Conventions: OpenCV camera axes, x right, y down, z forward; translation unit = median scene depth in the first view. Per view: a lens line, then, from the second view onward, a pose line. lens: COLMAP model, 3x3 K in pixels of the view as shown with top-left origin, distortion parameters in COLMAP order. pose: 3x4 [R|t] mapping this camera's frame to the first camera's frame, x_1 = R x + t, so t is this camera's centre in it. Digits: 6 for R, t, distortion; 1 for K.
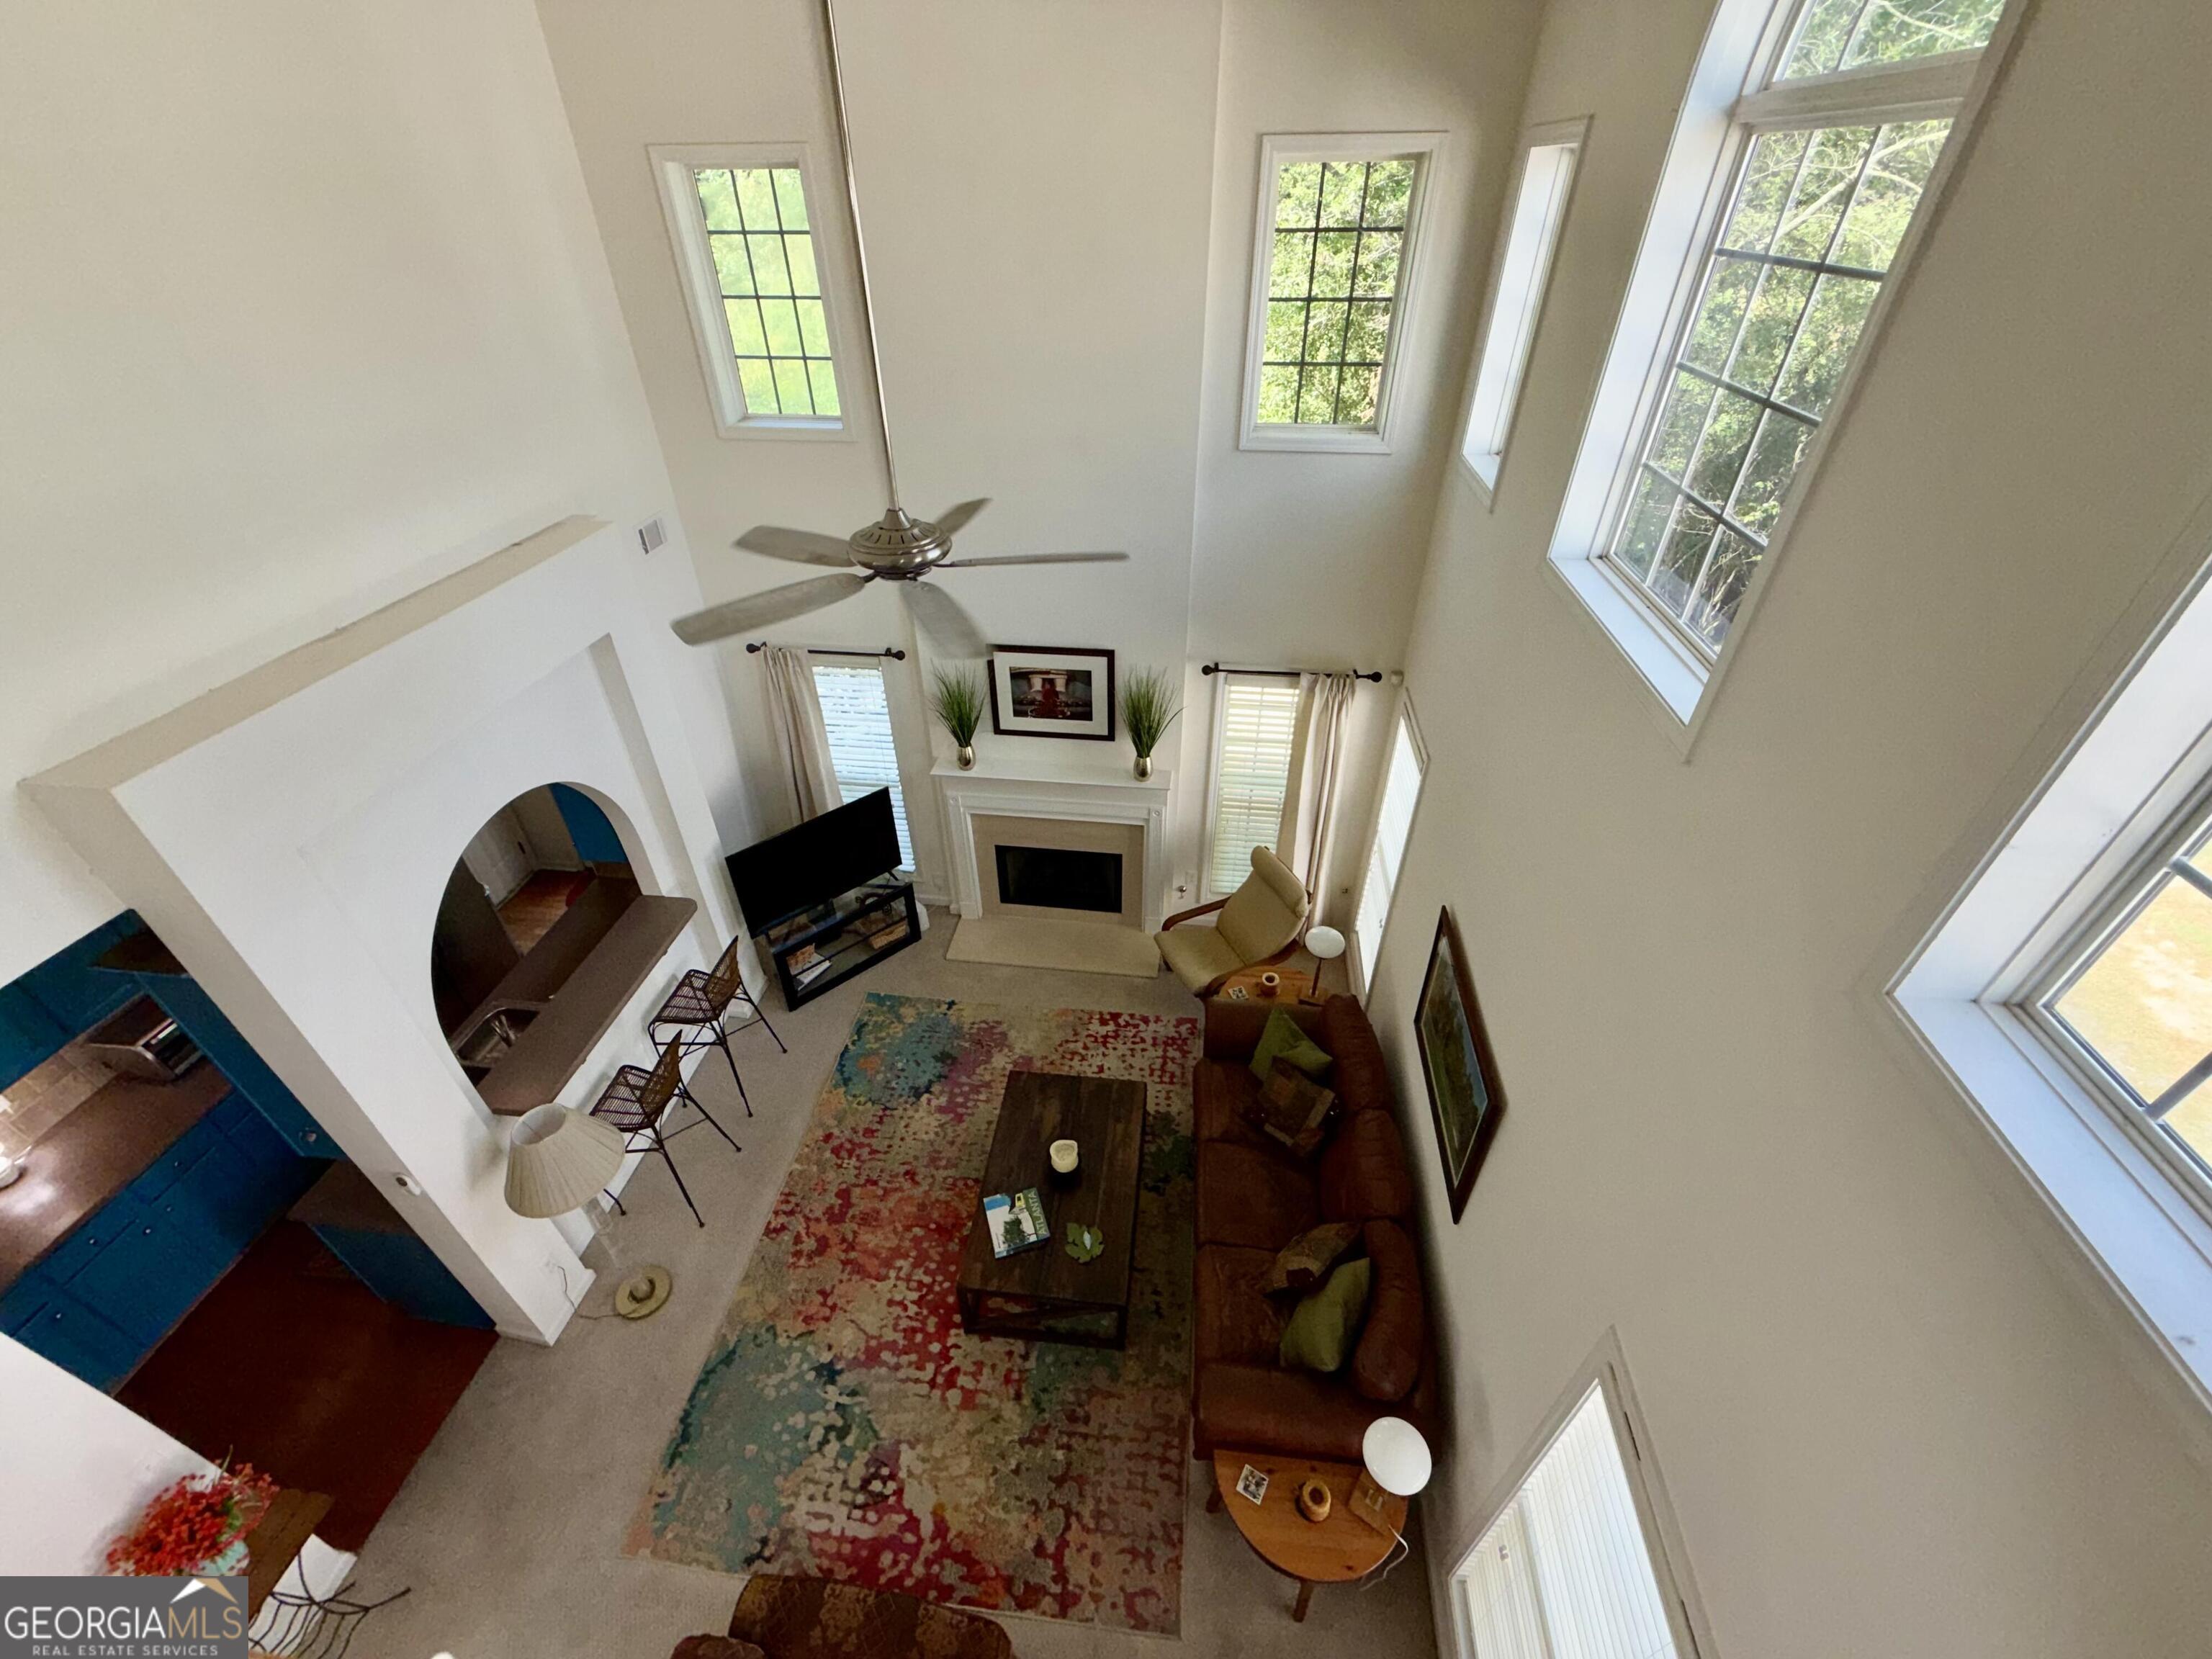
lens RADIAL K [[879.9, 0, 1105.2], [0, 879.9, 835.4], [0, 0, 1]] dist [-0.001037, 0.000319]
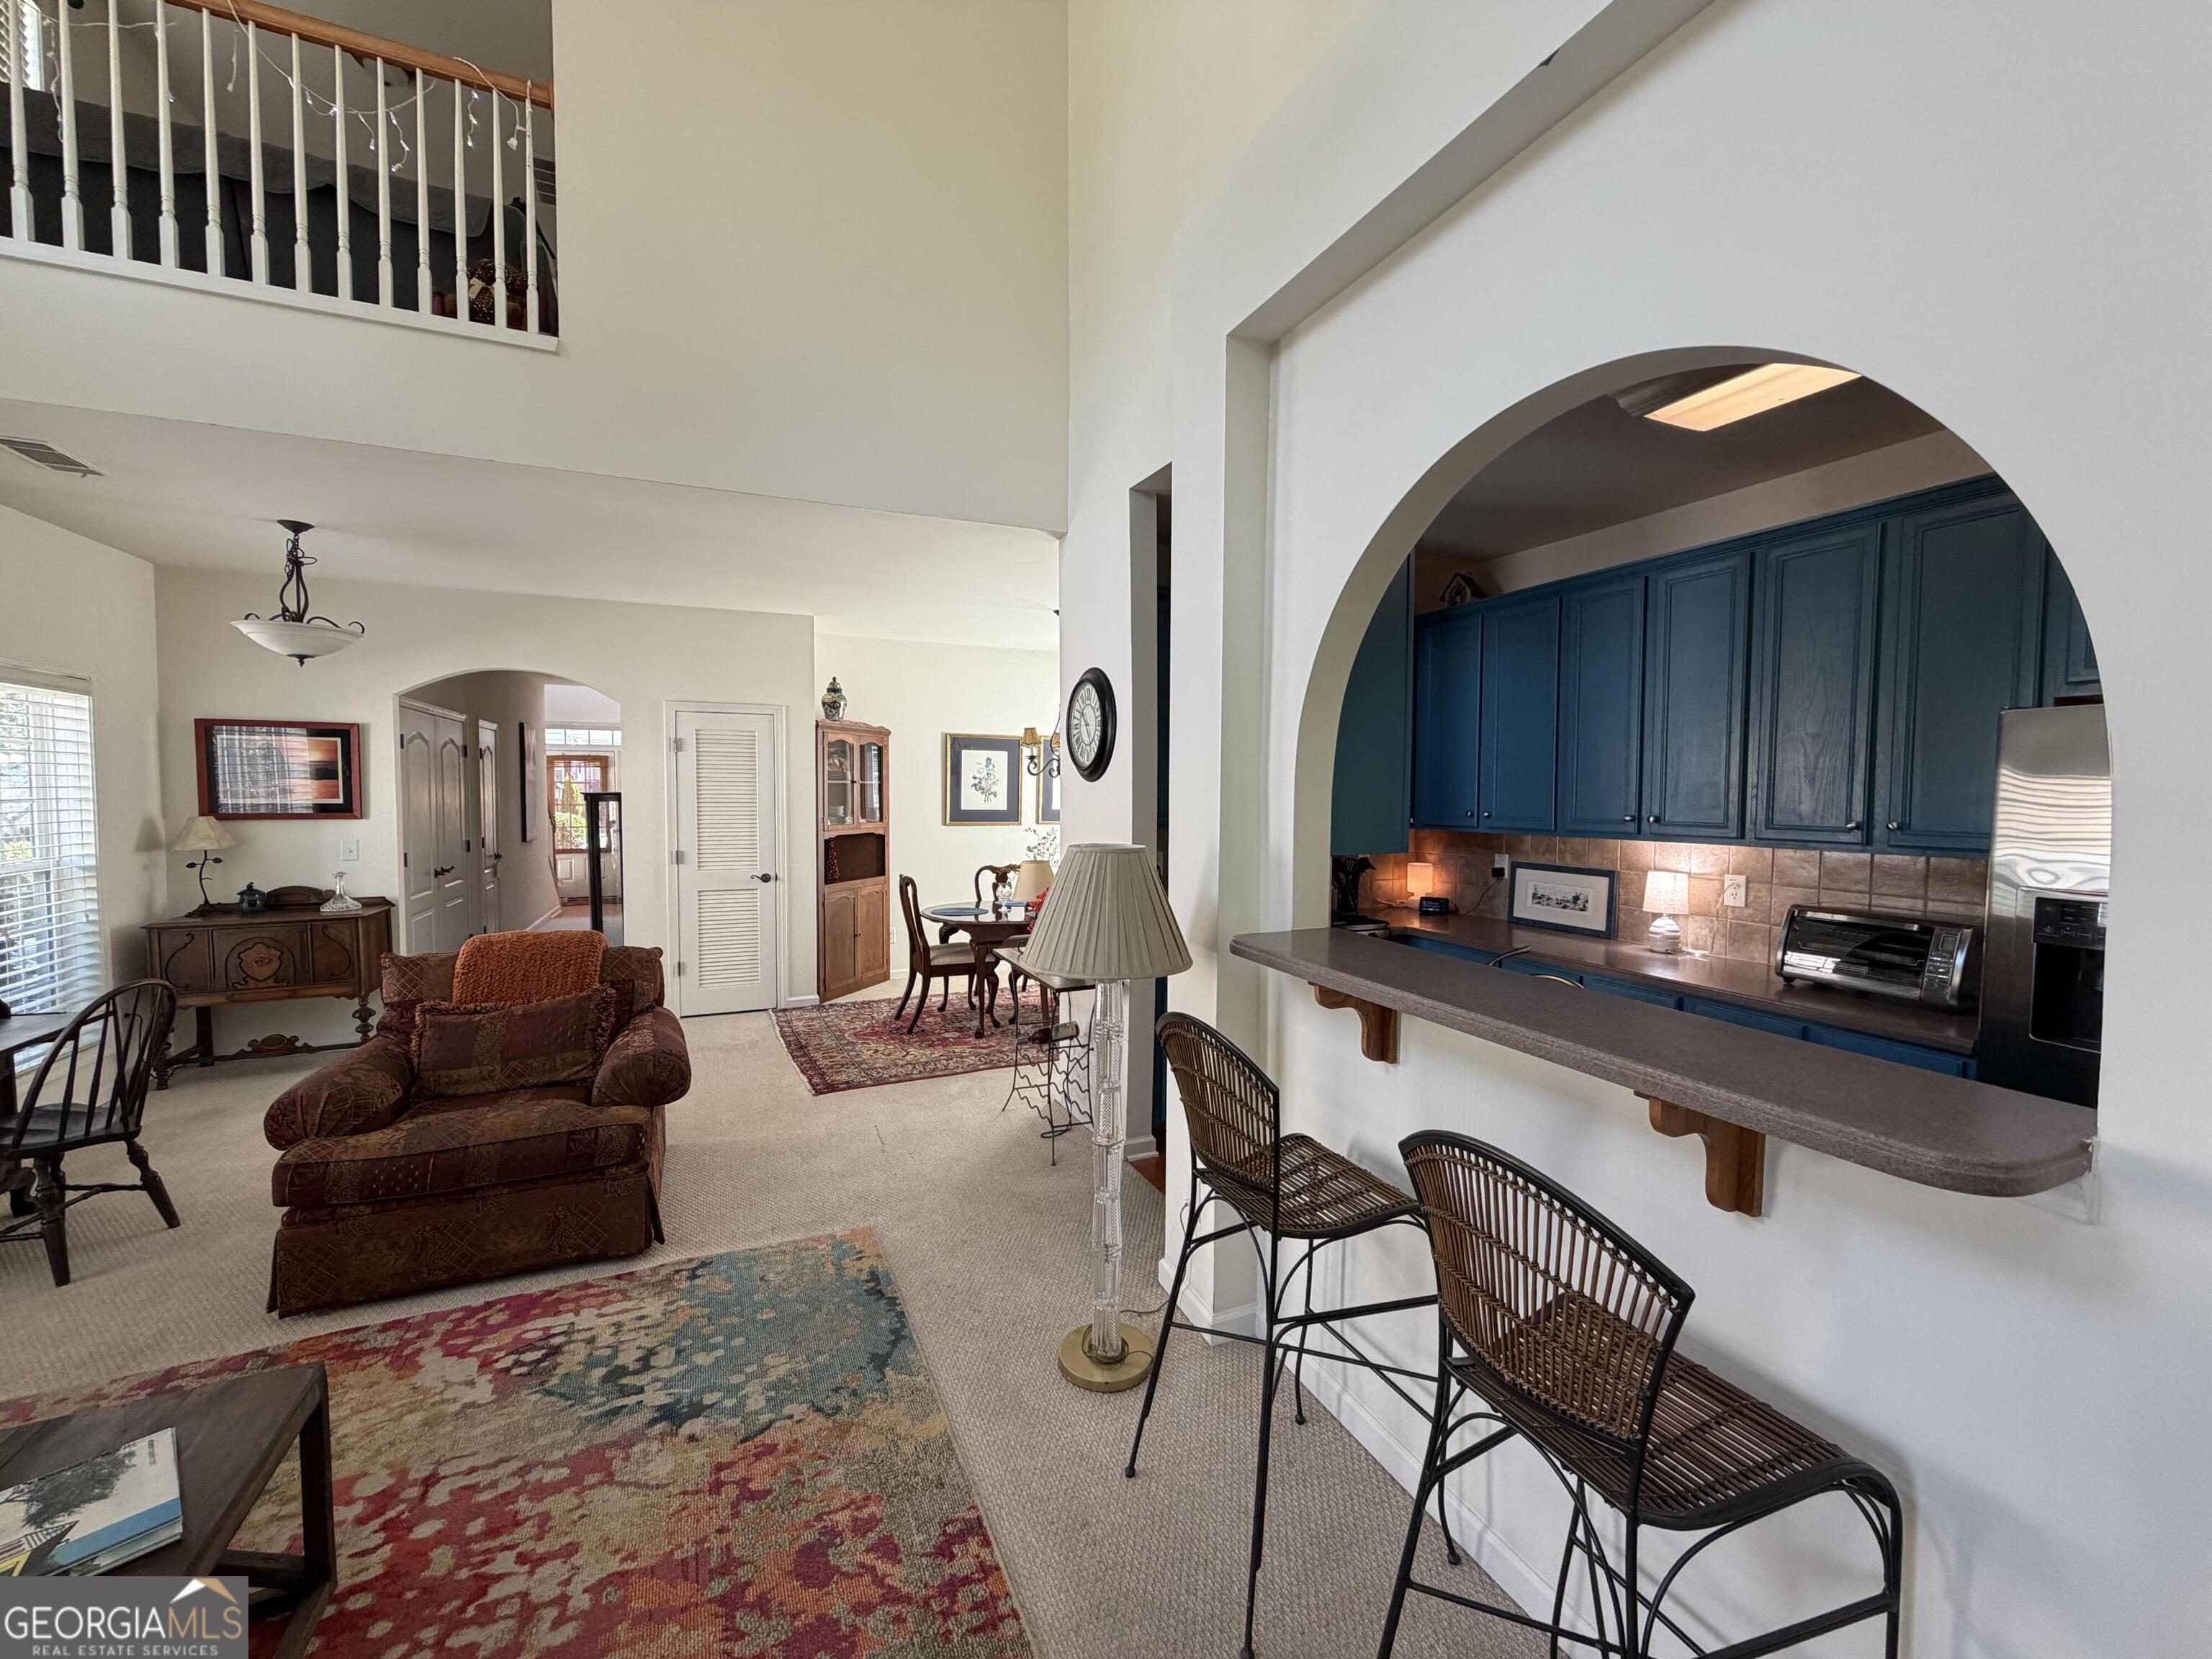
lens RADIAL K [[879.9, 0, 1098.9], [0, 879.9, 829.2], [0, 0, 1]] dist [-0.001037, 0.000319]
pose [[-0.858693, 0.026000, -0.511831, -0.249640], [-0.306286, 0.774696, 0.553205, -0.027240], [0.410896, 0.631799, -0.657262, 1.133258]]
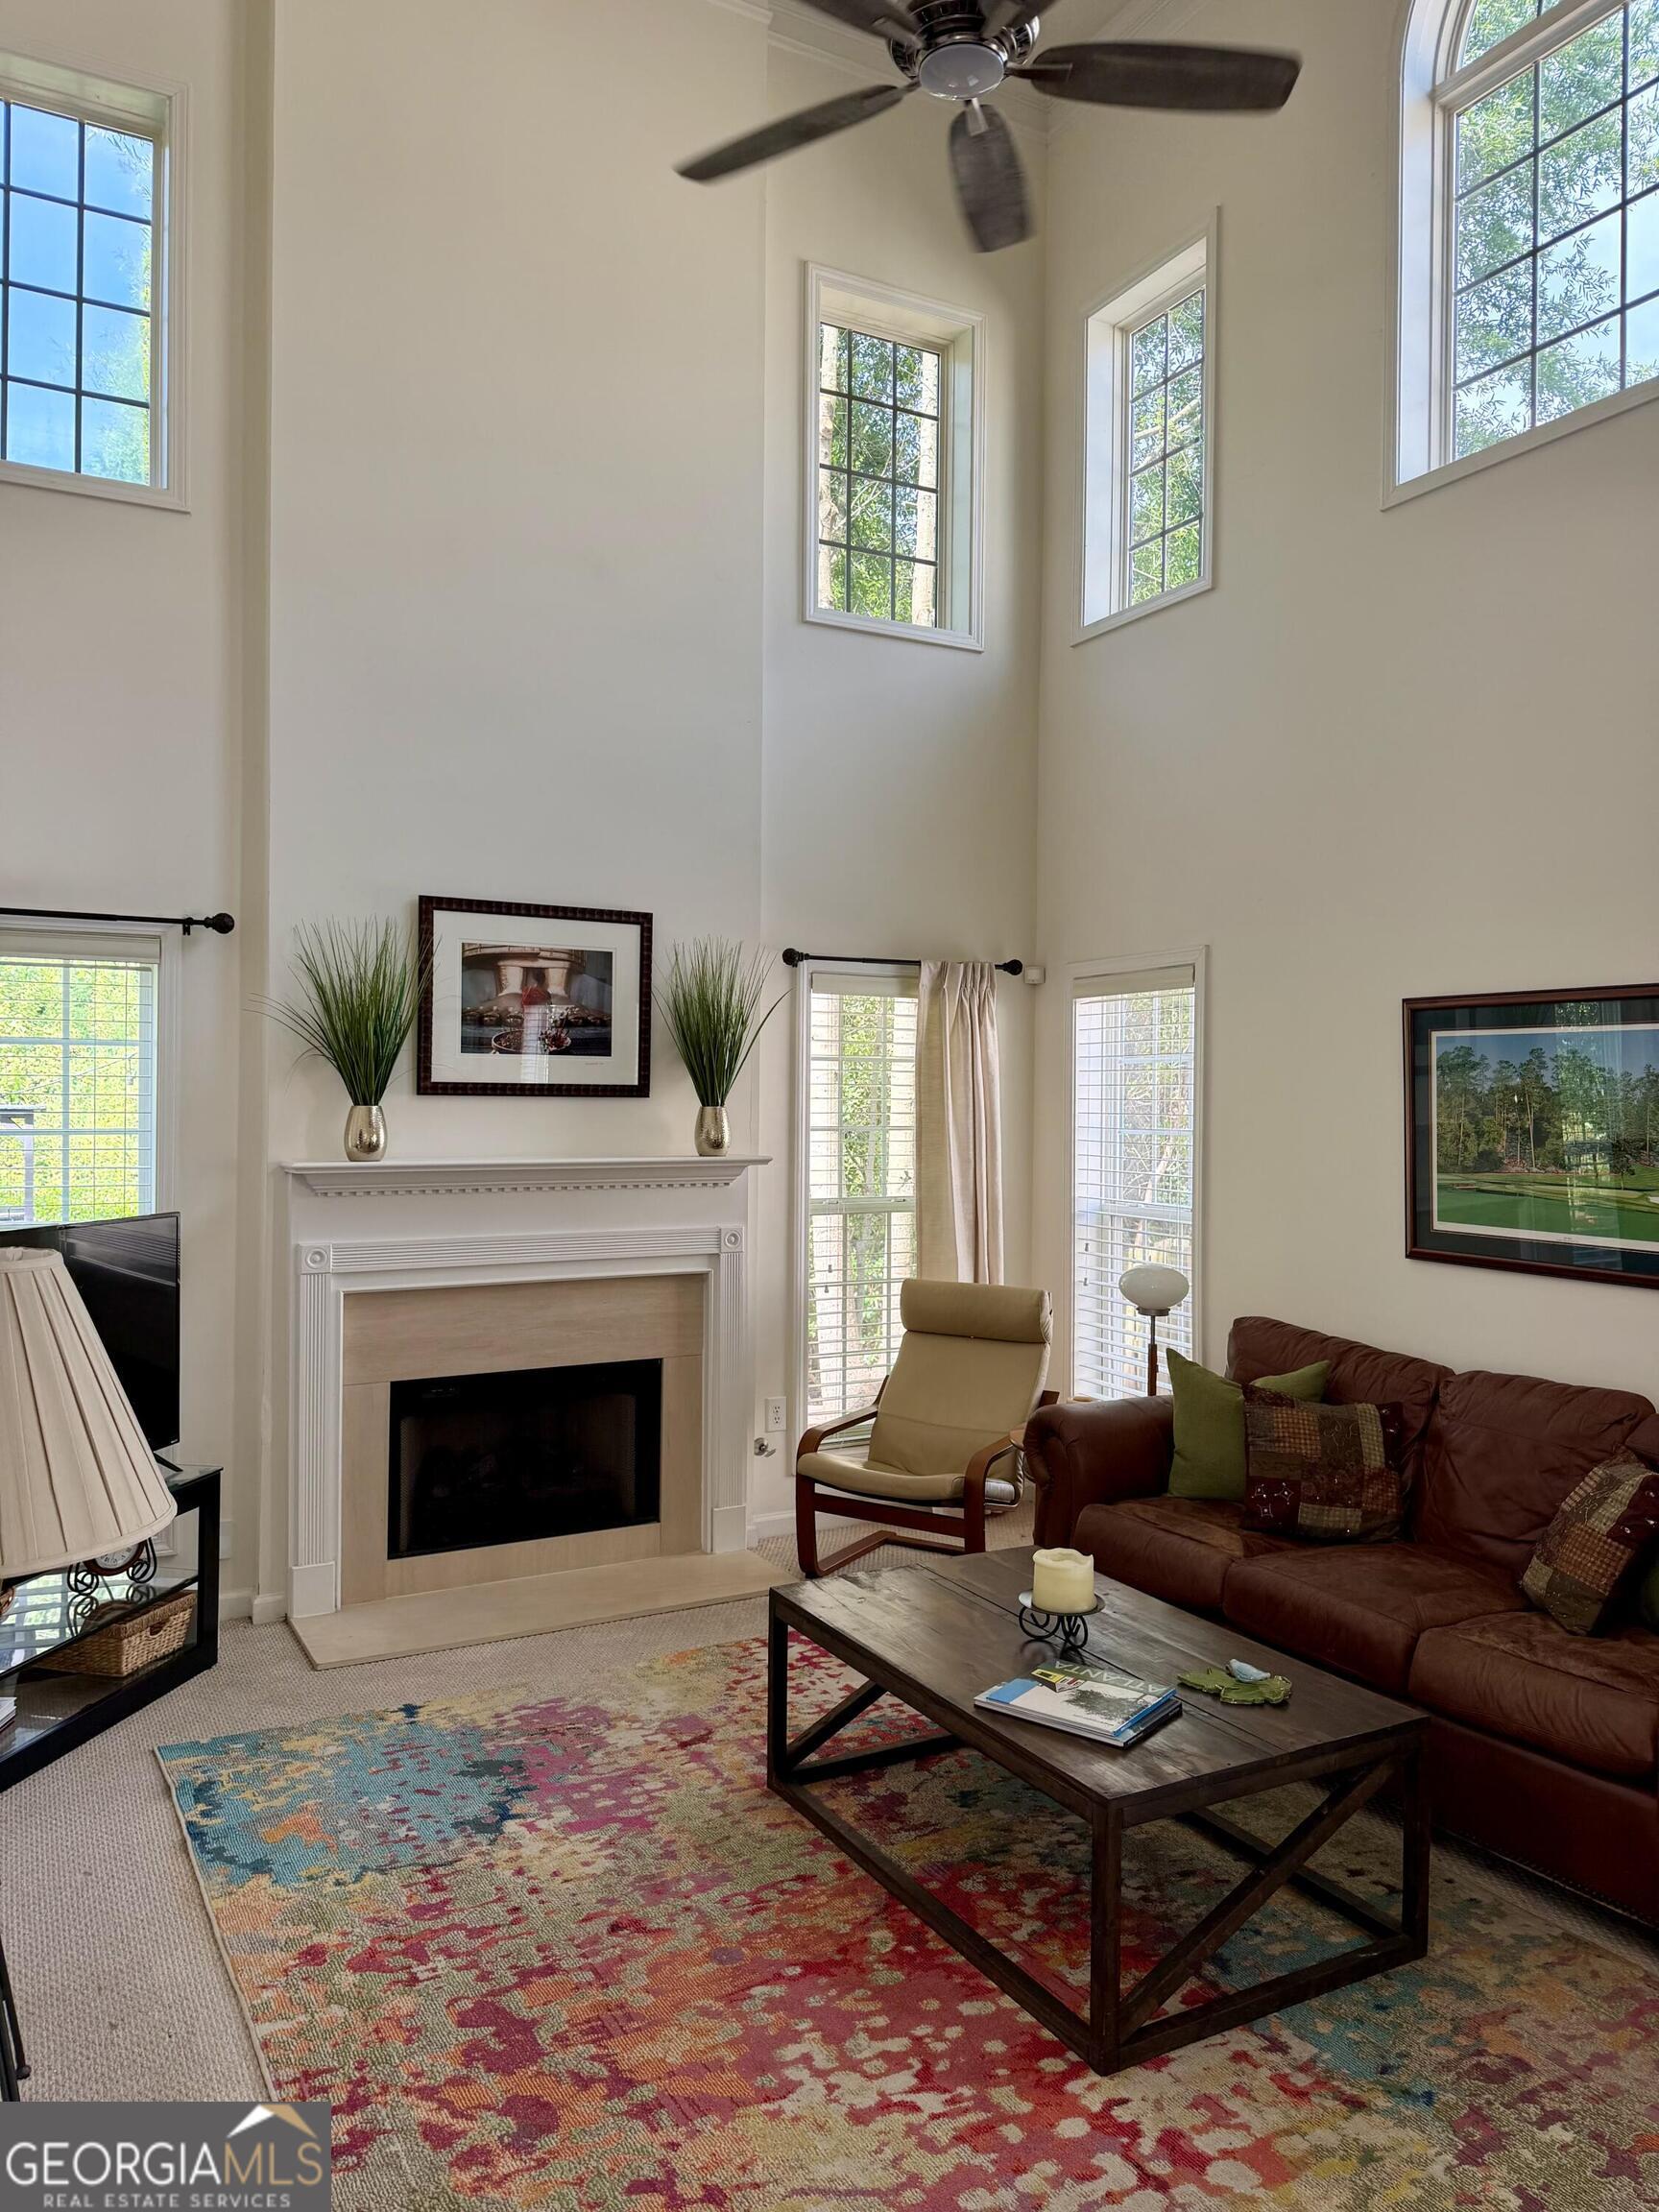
lens RADIAL K [[1558.9, 0, 830.1], [0, 1558.9, 1115.6], [0, 0, 1]] dist [0.039723, -0.051436]
pose [[0.812155, 0.009139, 0.583370, -0.569643], [0.337748, 0.807941, -0.482864, 0.499228], [-0.475741, 0.589193, 0.653087, 0.421128]]
